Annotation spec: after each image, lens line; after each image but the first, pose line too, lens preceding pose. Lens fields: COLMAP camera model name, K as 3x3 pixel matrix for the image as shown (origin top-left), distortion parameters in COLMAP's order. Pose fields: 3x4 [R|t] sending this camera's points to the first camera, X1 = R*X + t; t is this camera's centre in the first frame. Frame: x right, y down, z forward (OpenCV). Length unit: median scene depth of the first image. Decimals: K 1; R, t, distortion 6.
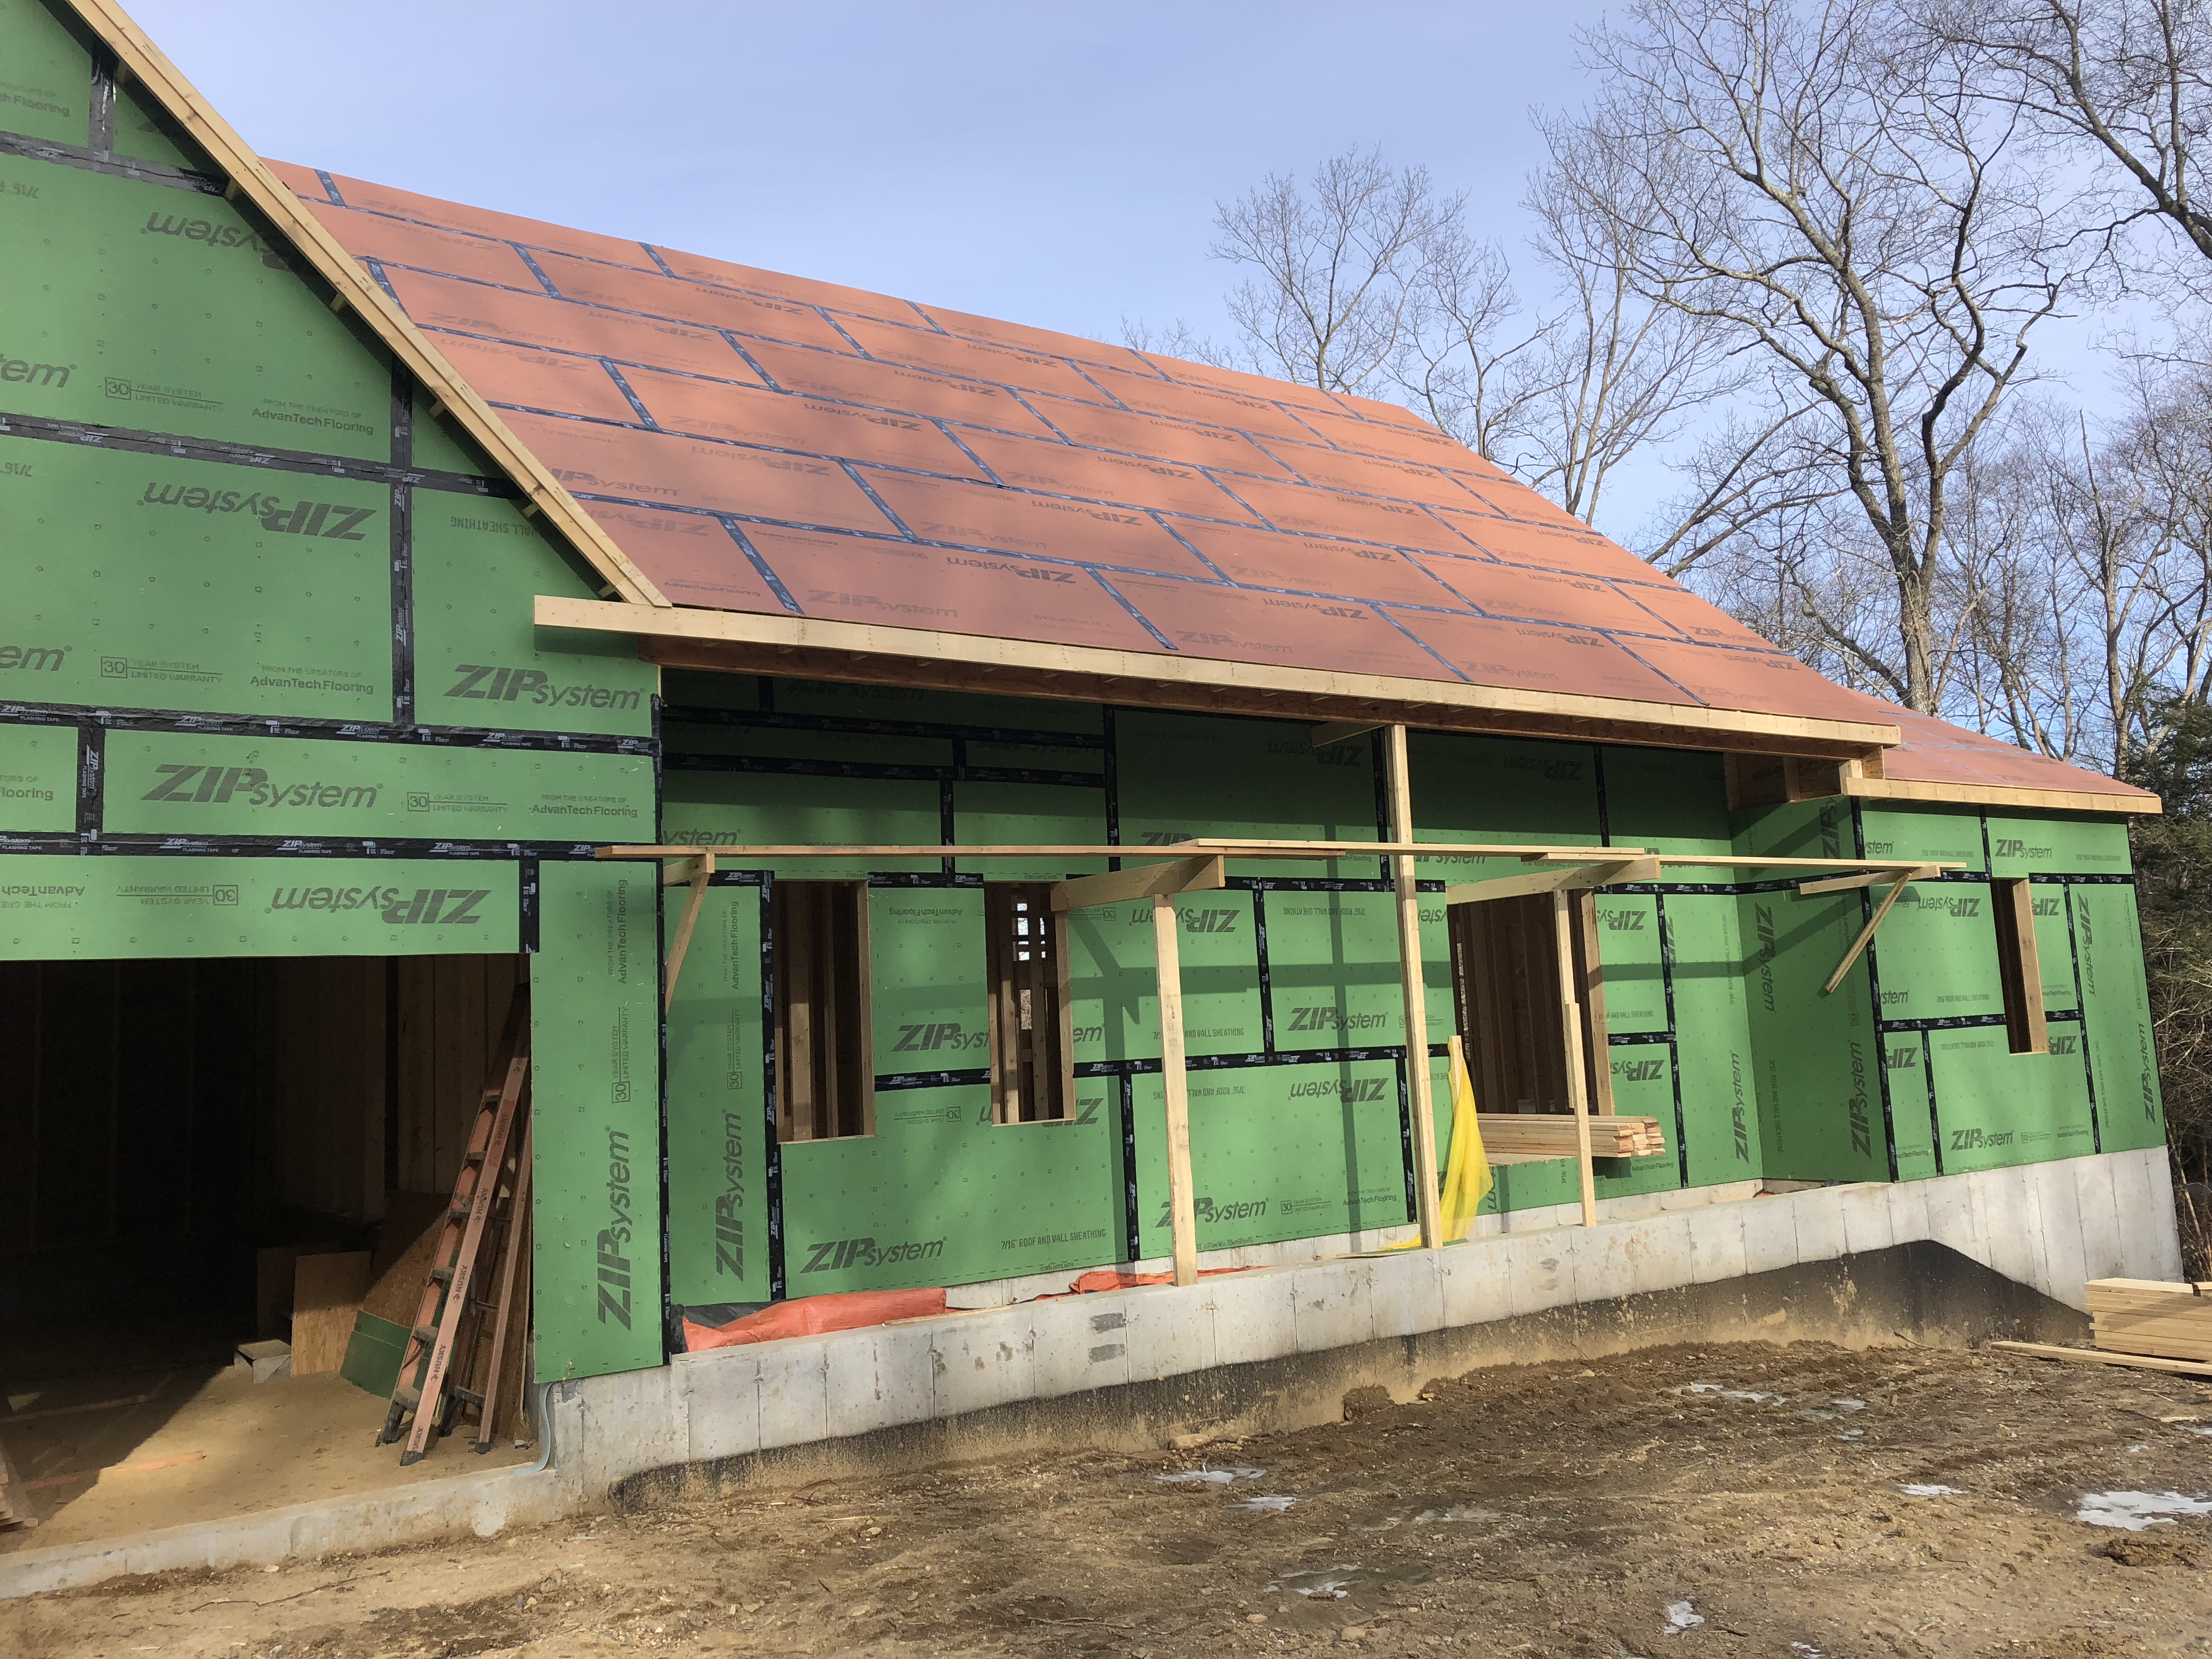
lens RADIAL K [[1806.1, 0, 1140.6], [0, 1806.1, 754.9], [0, 0, 1]] dist [0.062488, -0.049768]
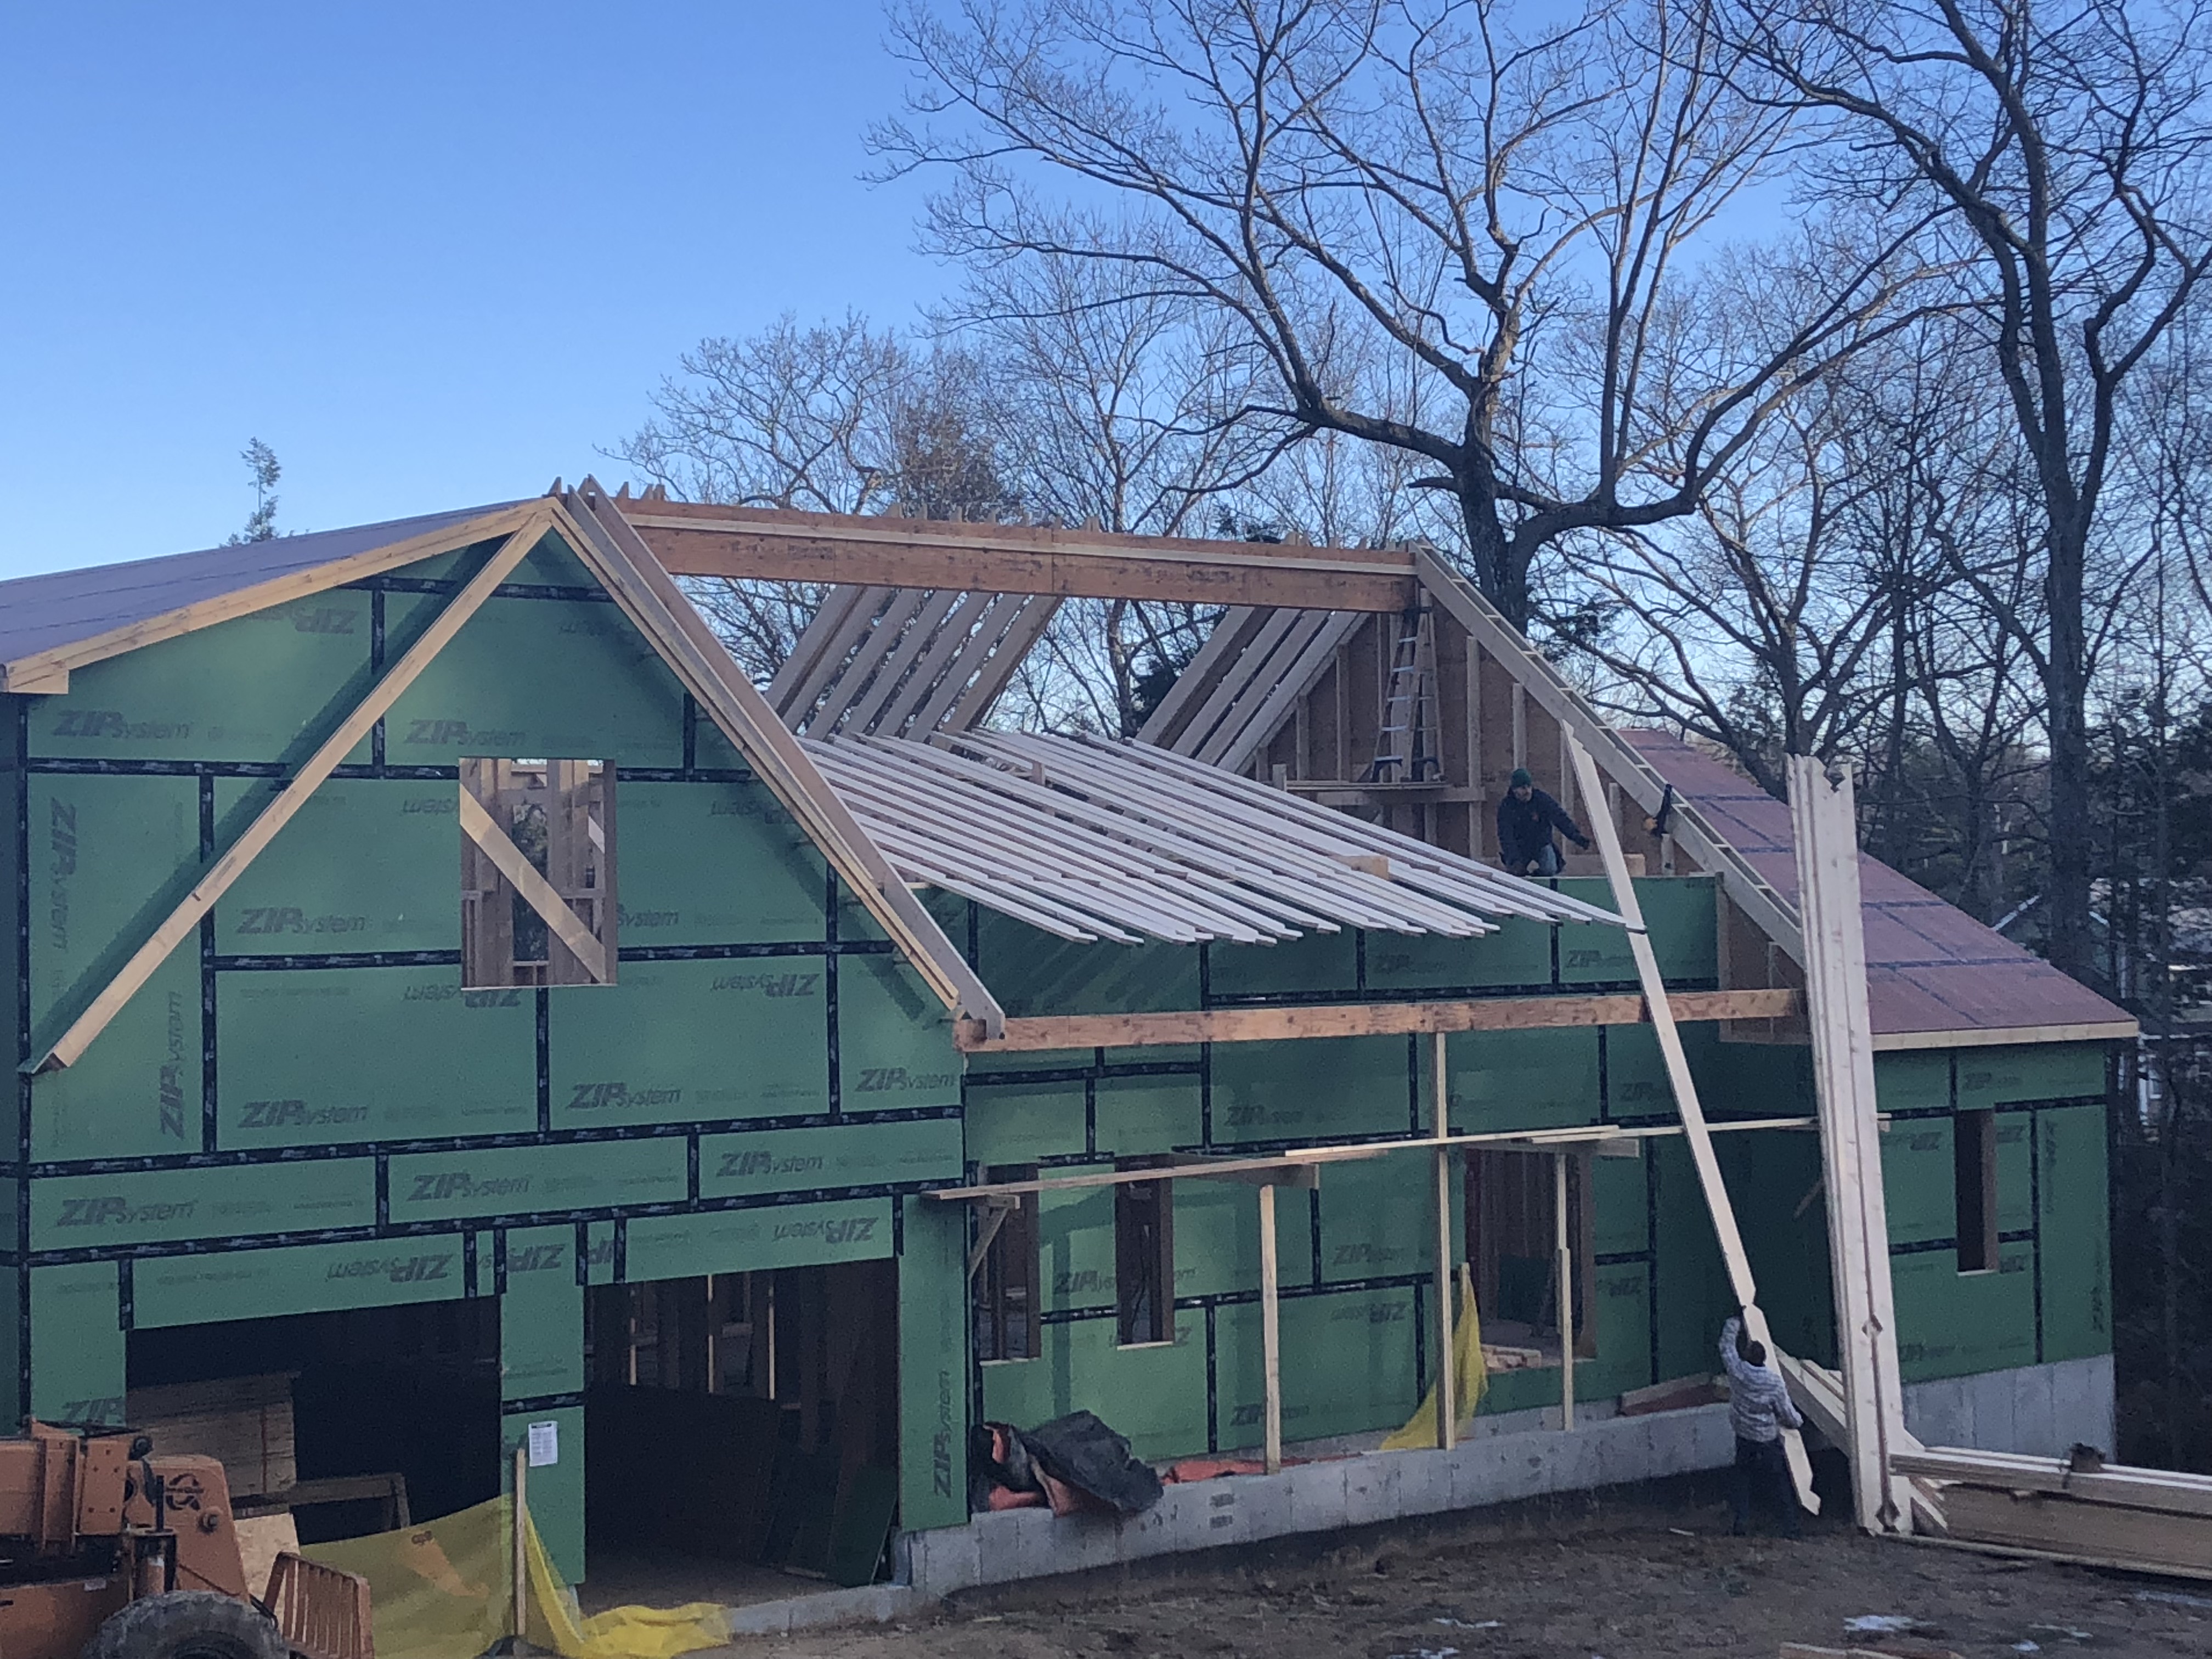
lens RADIAL K [[3856.5, 0, 1055.0], [0, 3856.5, 752.8], [0, 0, 1]] dist [0.154638, 0.000000]
pose [[0.994226, 0.039941, 0.099594, -0.305441], [-0.051348, 0.992067, 0.114747, -0.387613], [-0.094221, -0.119199, 0.988390, -1.219374]]
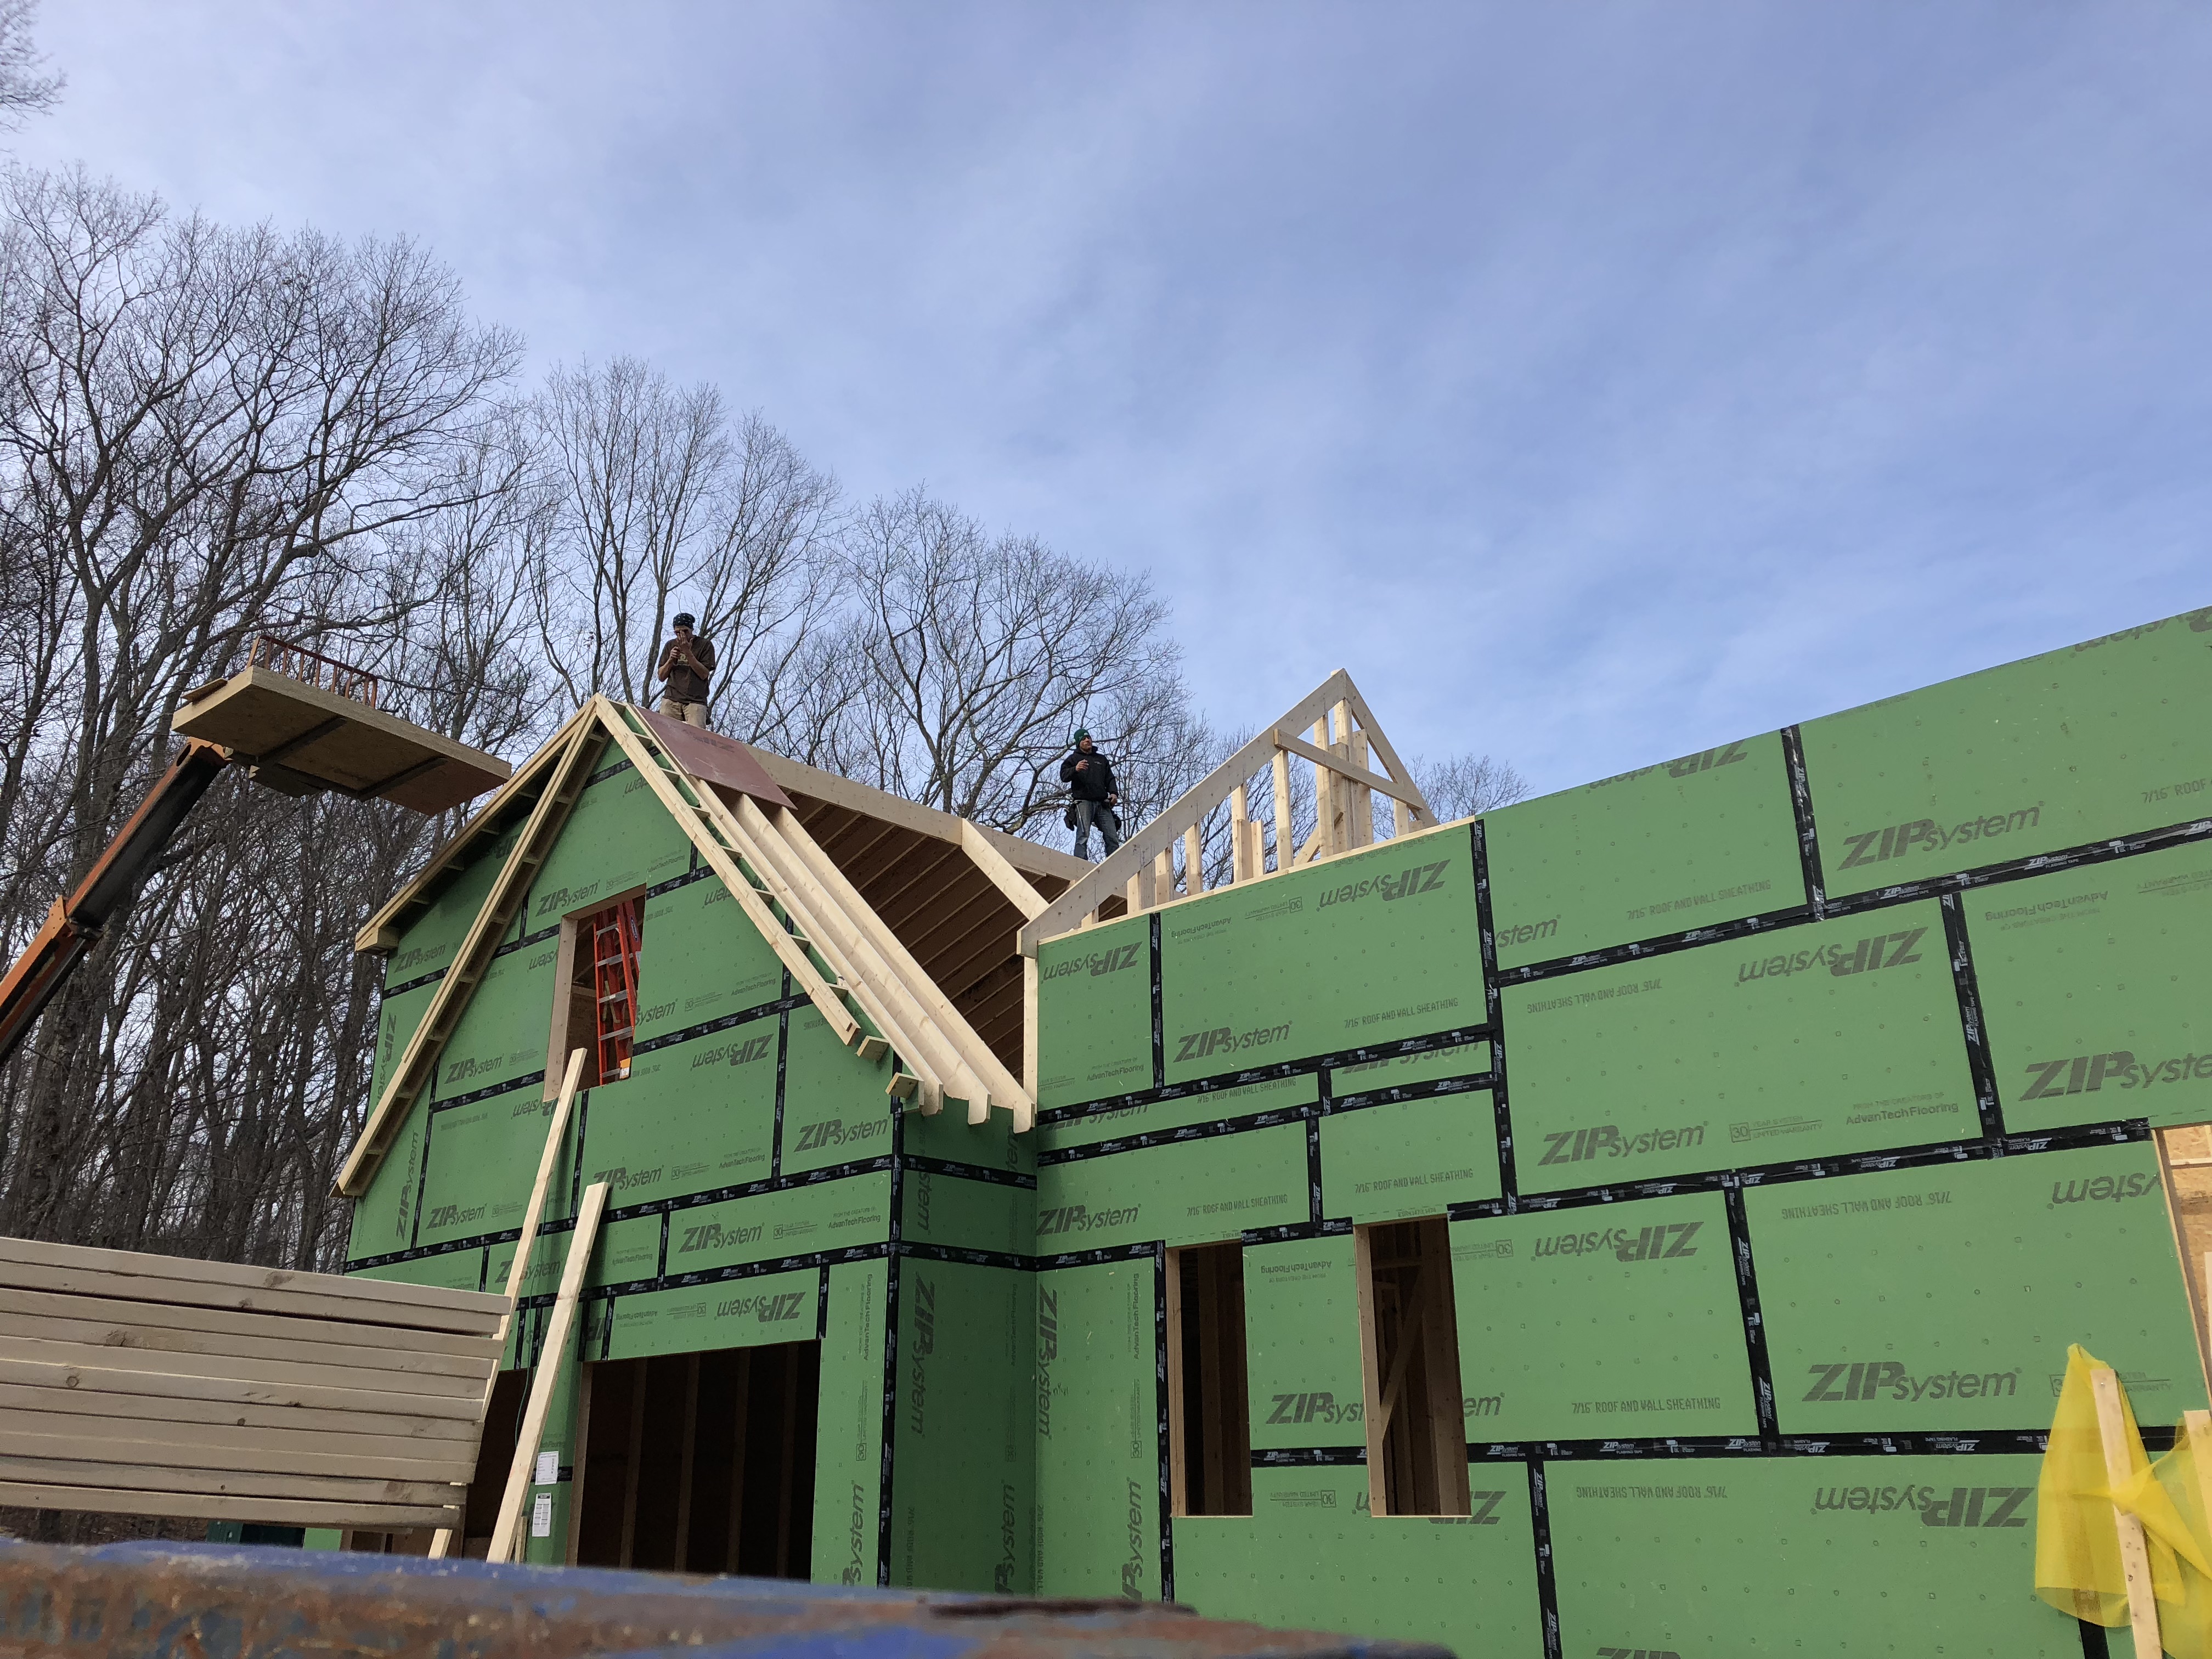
lens RADIAL K [[1806.1, 0, 1099.0], [0, 1806.1, 815.4], [0, 0, 1]] dist [0.062488, -0.049768]
pose [[0.202973, -0.303105, -0.931090, 0.585189], [0.148871, 0.949382, -0.276606, 0.080001], [0.967801, -0.082469, 0.237823, 0.510894]]
